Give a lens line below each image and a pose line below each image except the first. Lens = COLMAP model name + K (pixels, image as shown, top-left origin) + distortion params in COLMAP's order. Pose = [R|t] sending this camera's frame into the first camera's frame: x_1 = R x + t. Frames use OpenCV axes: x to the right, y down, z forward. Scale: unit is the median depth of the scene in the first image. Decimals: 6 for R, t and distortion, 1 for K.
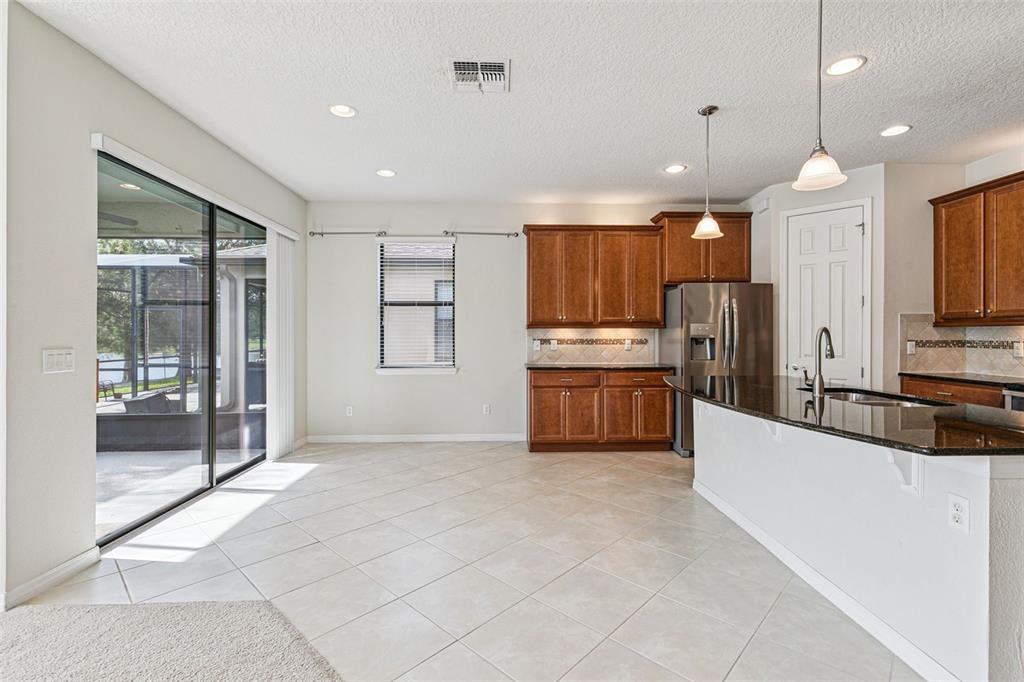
lens RADIAL K [[470.9, 0, 512.5], [0, 470.9, 335.5], [0, 0, 1]] dist [-0.001519, -0.000884]
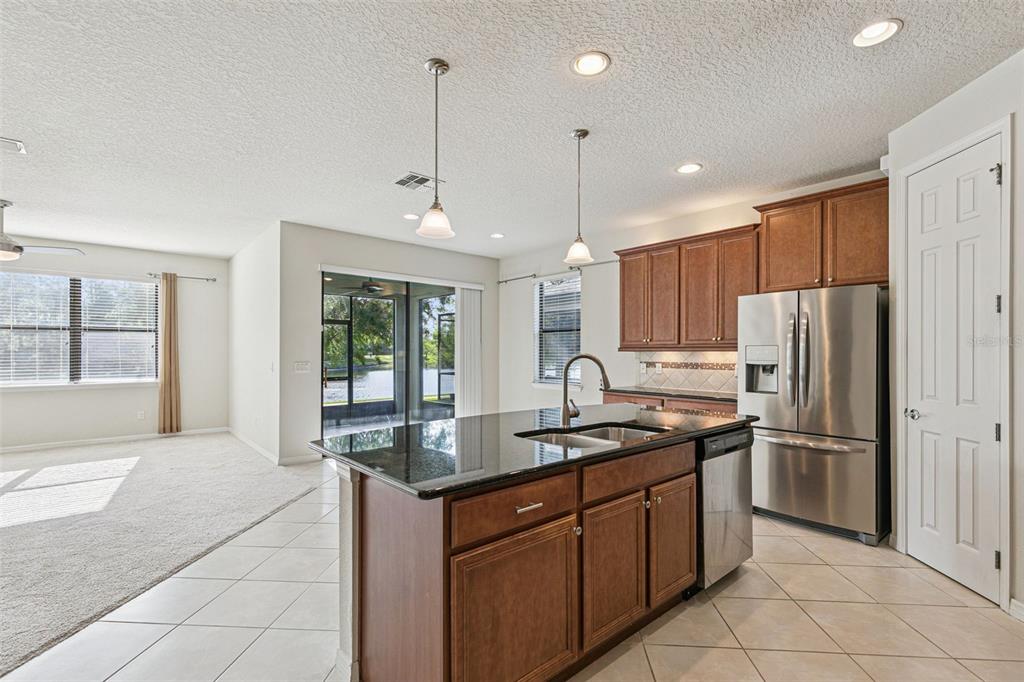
lens RADIAL K [[466.0, 0, 504.8], [0, 466.0, 350.7], [0, 0, 1]] dist [-0.001223, -0.000501]
pose [[0.624172, -0.000325, -0.781287, 0.674466], [-0.005111, 0.999977, -0.004500, -0.010635], [0.781270, 0.006802, 0.624156, 0.169254]]
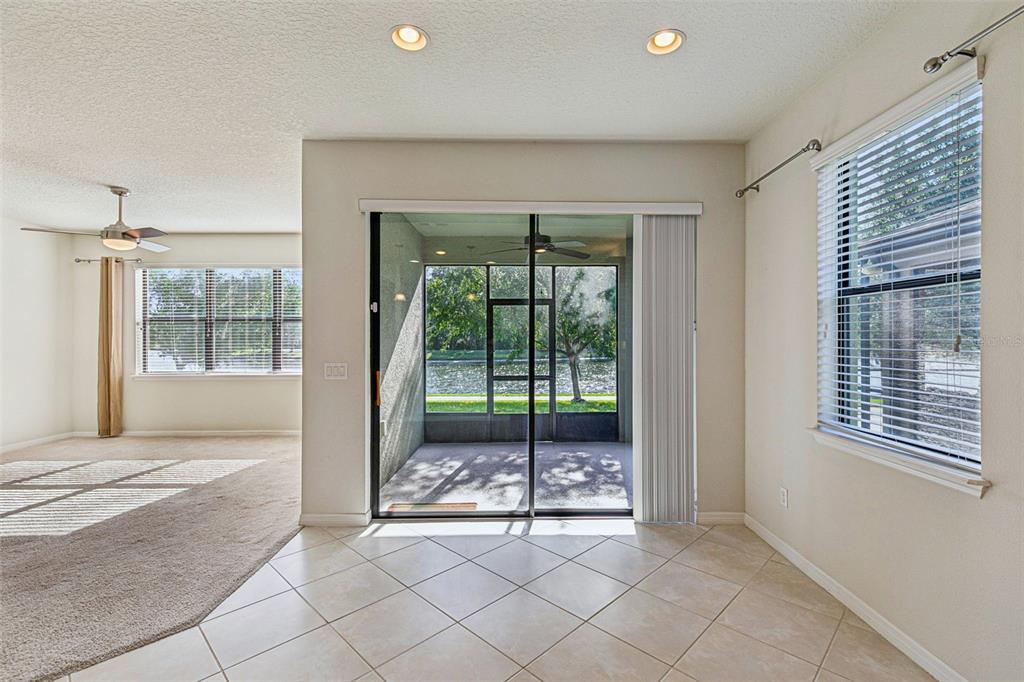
lens RADIAL K [[453.7, 0, 526.4], [0, 453.7, 336.2], [0, 0, 1]] dist [0.001148, 0.000089]
pose [[-0.014545, 0.000861, -0.999894, 0.191331], [-0.001653, 0.999998, 0.000885, -0.025700], [0.999893, 0.001666, -0.014543, 0.747107]]
